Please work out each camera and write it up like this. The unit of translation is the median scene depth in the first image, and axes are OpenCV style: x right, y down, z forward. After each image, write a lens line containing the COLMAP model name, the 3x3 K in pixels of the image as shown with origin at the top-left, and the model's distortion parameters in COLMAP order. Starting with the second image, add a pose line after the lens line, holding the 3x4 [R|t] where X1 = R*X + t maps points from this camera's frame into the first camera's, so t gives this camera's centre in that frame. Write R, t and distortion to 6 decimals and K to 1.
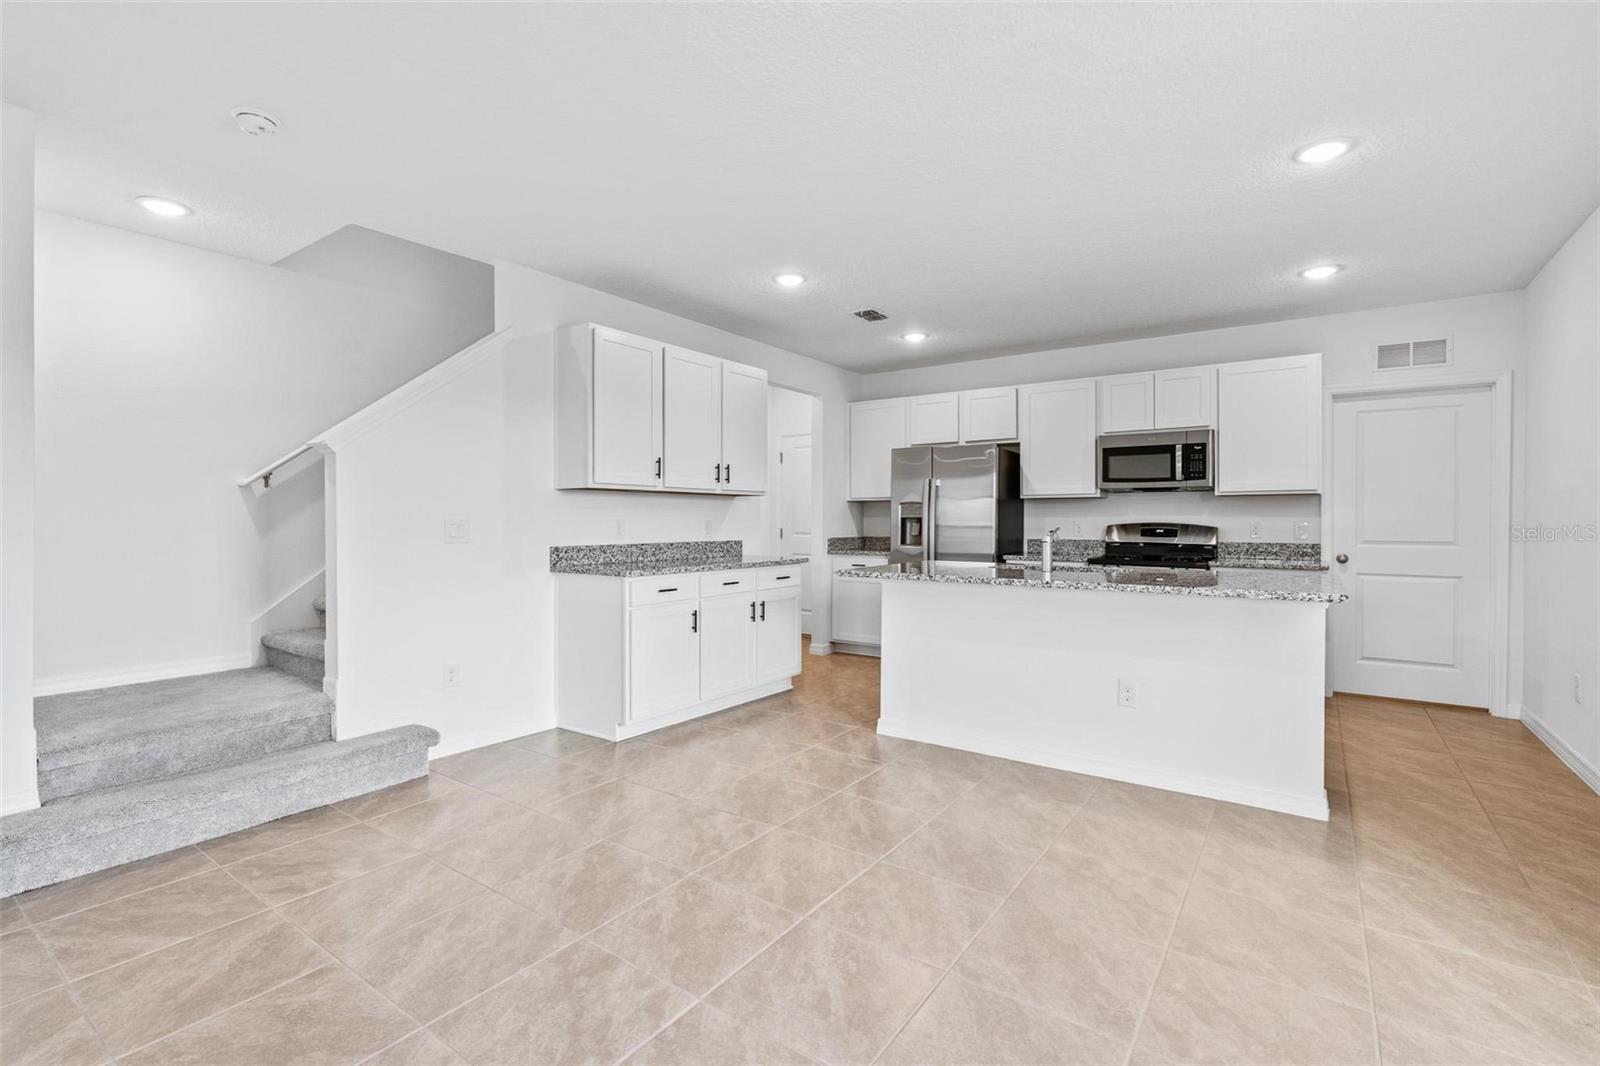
lens RADIAL K [[722.2, 0, 799.0], [0, 722.2, 523.1], [0, 0, 1]] dist [-0.011286, 0.004077]
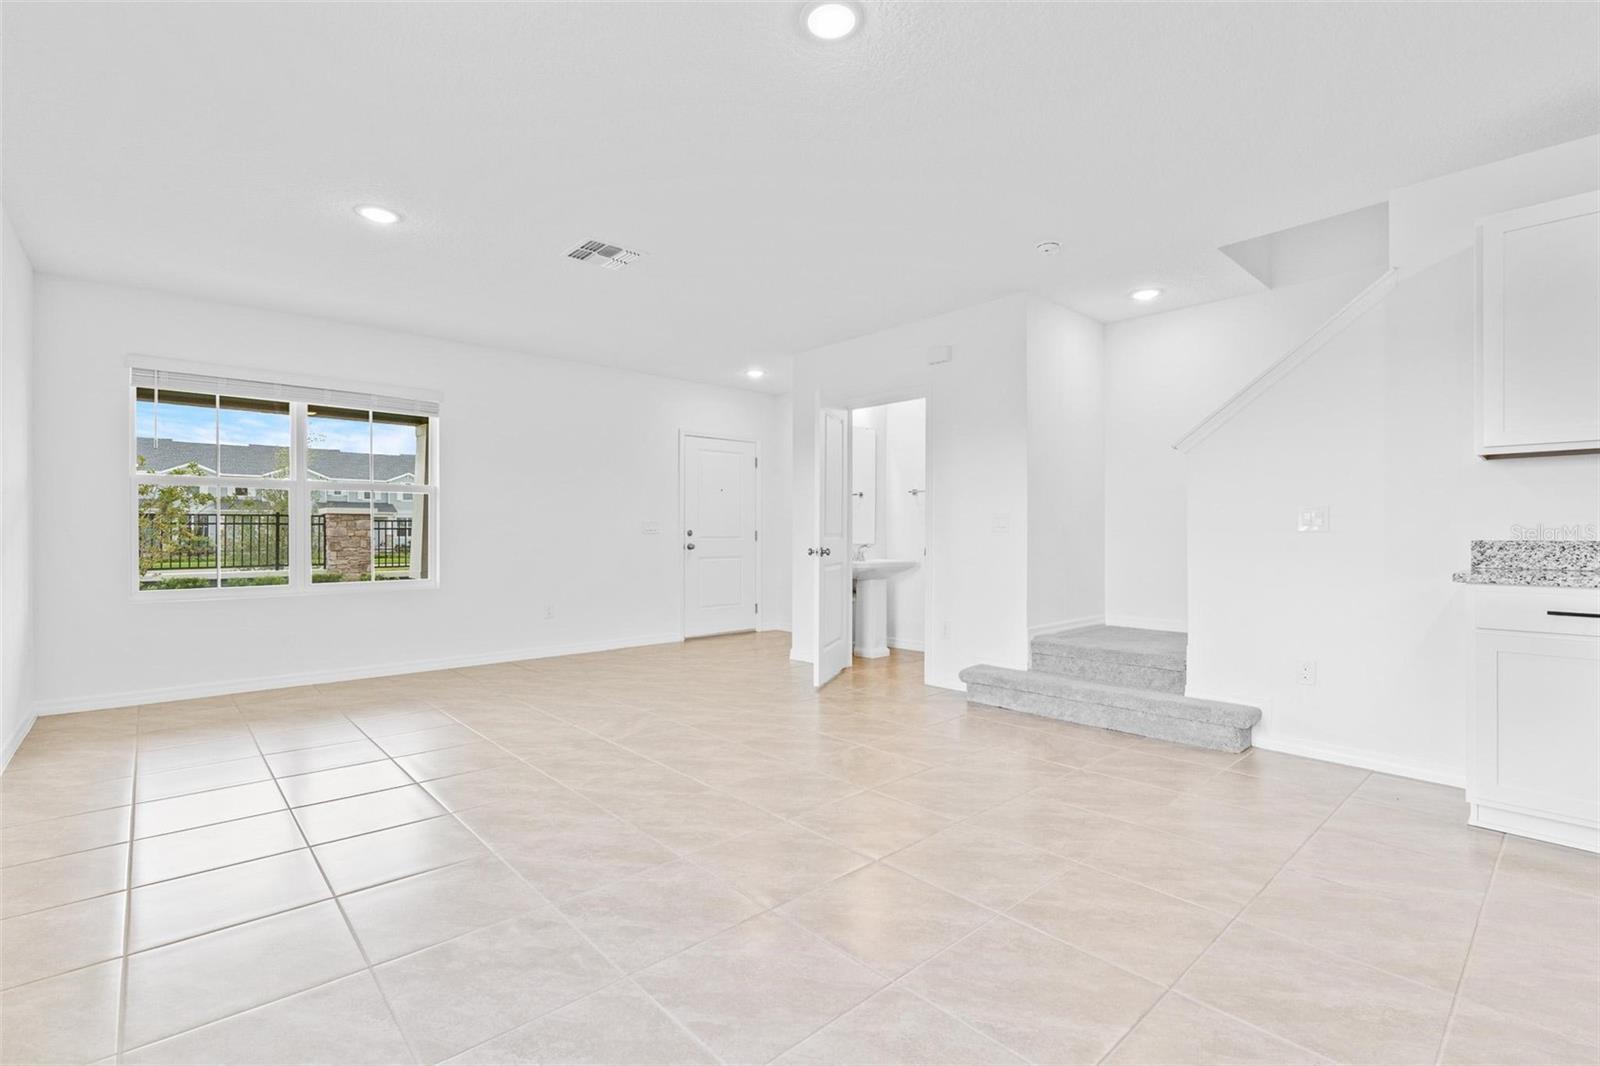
lens RADIAL K [[722.2, 0, 795.7], [0, 722.2, 525.5], [0, 0, 1]] dist [-0.011286, 0.004077]
pose [[-0.215575, -0.010245, -0.976434, 0.462041], [-0.003316, 0.999947, -0.009759, 0.024469], [0.976482, 0.001134, -0.215597, 0.440625]]
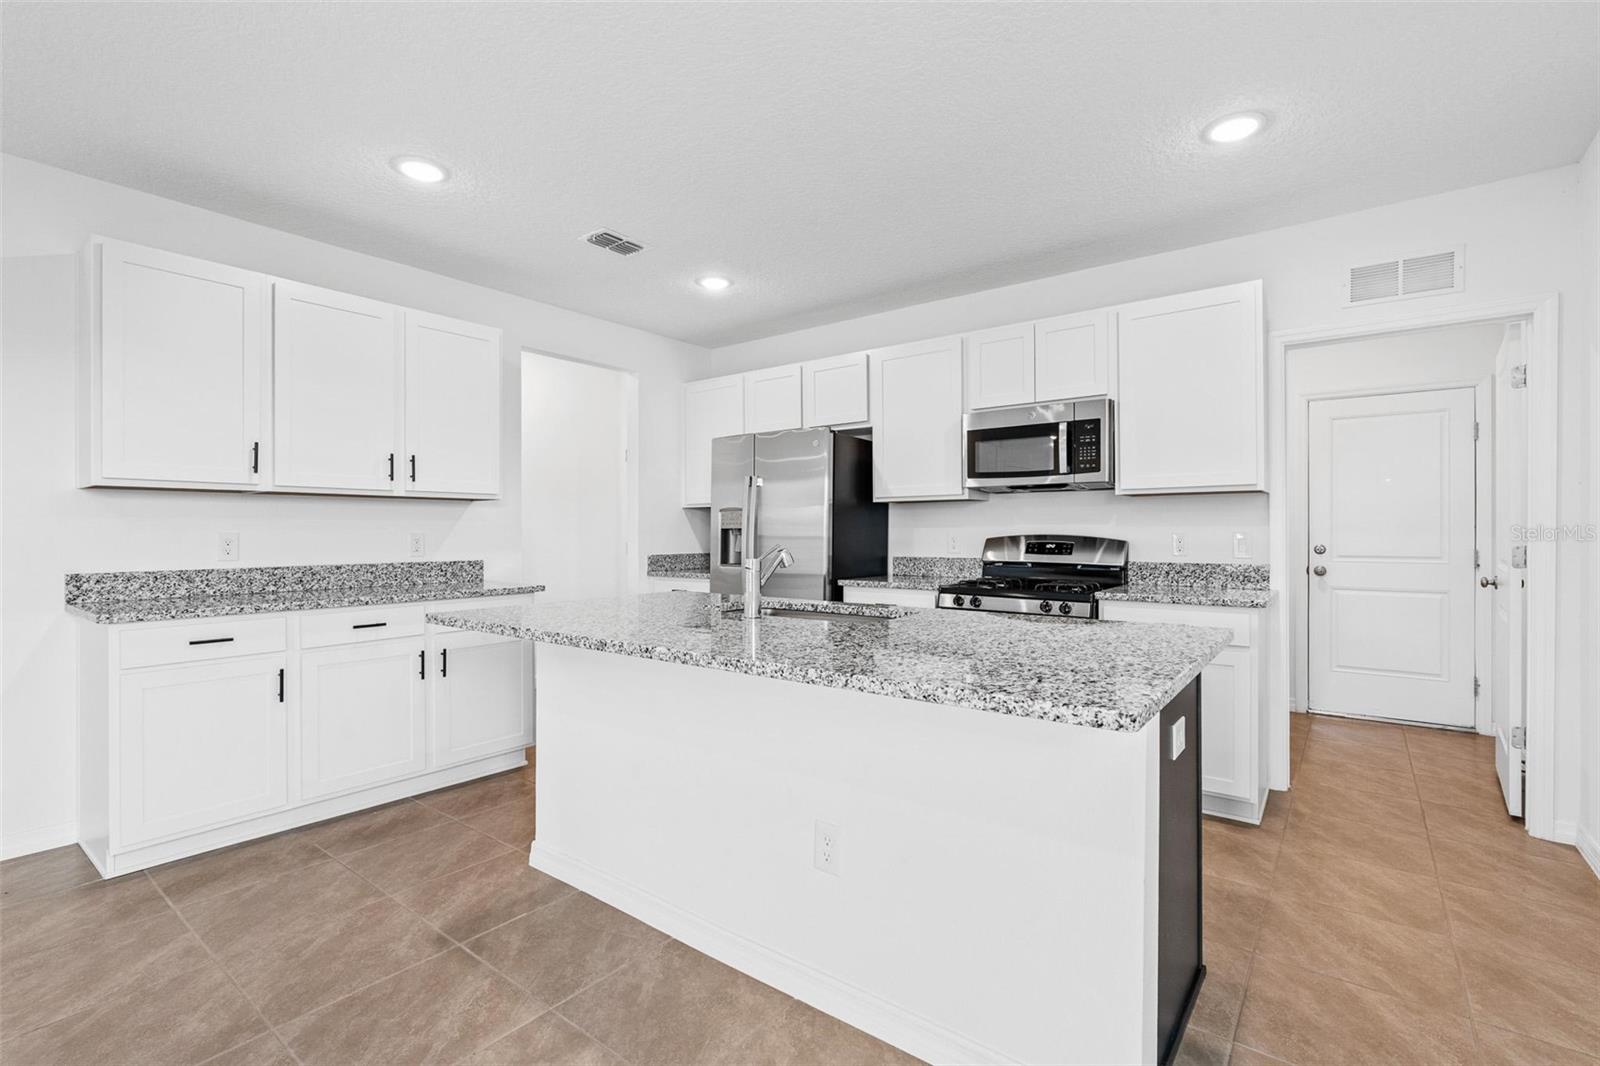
lens RADIAL K [[722.2, 0, 795.6], [0, 722.2, 530.7], [0, 0, 1]] dist [-0.011286, 0.004077]
pose [[0.999192, -0.004030, -0.039981, 0.327587], [0.003826, 0.999979, -0.005184, -0.001559], [0.040001, 0.005027, 0.999187, 0.323773]]
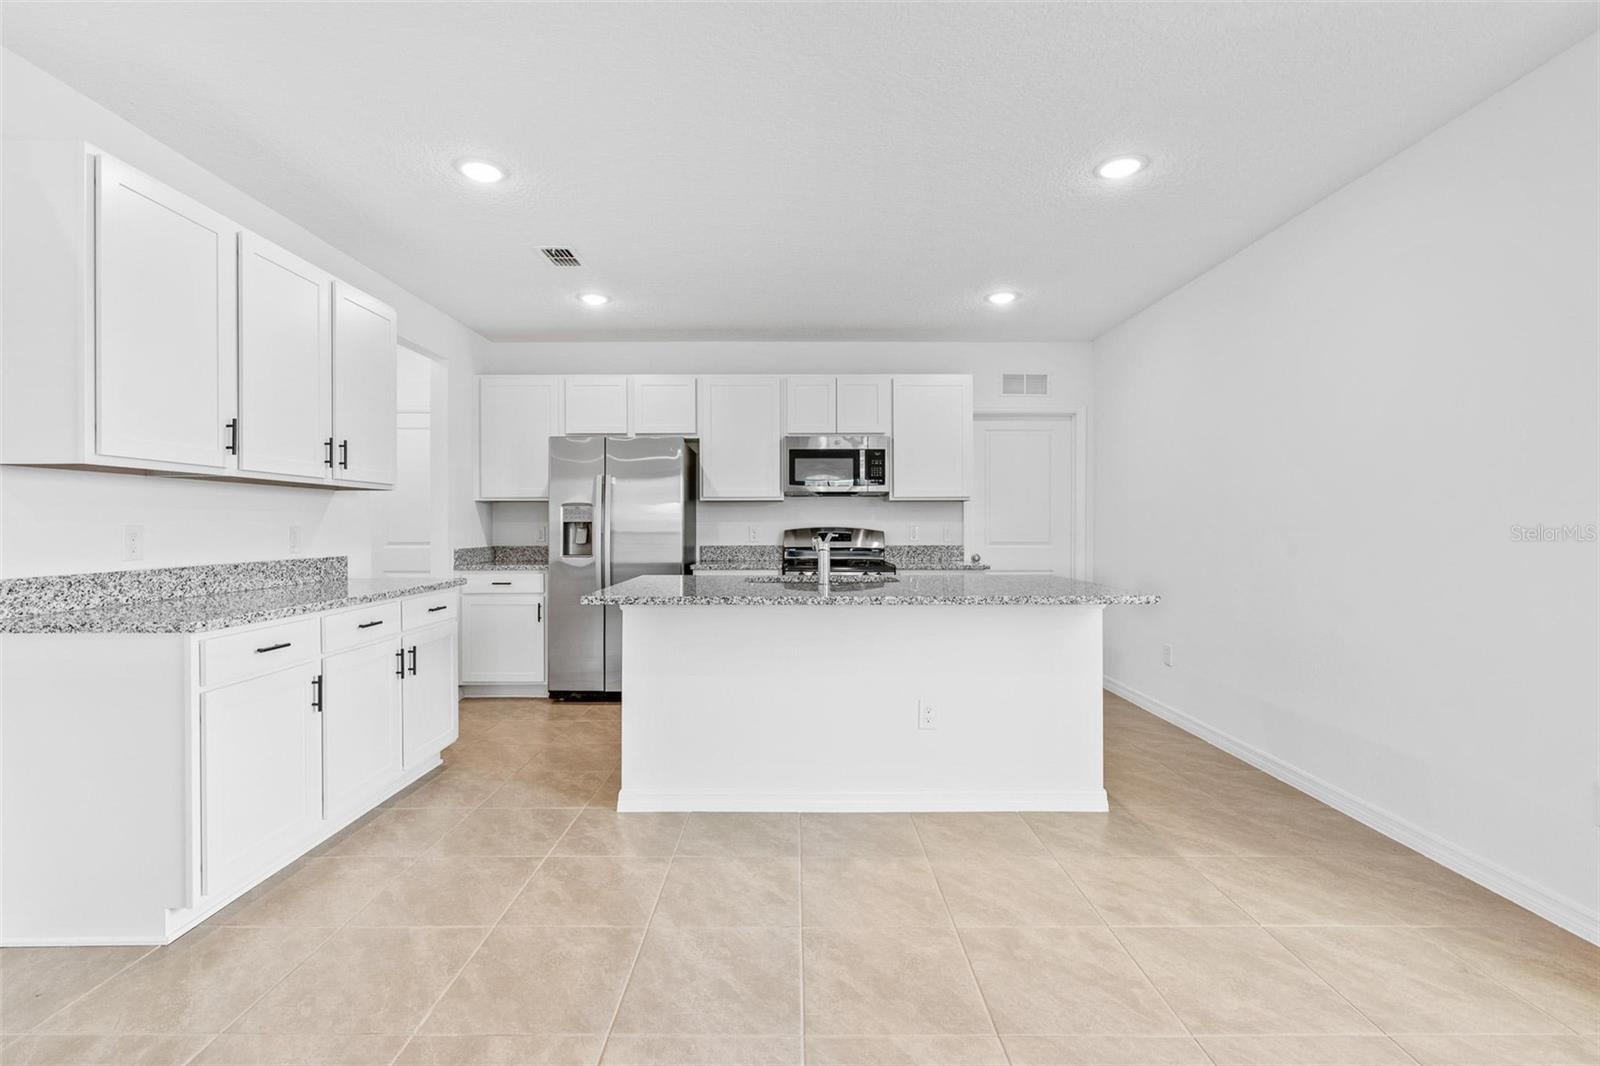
lens RADIAL K [[722.2, 0, 791.9], [0, 722.2, 526.9], [0, 0, 1]] dist [-0.011286, 0.004077]
pose [[0.816058, -0.003990, 0.577957, -0.153181], [0.004649, 0.999989, 0.000339, -0.001719], [-0.577952, 0.002410, 0.816067, 0.254311]]
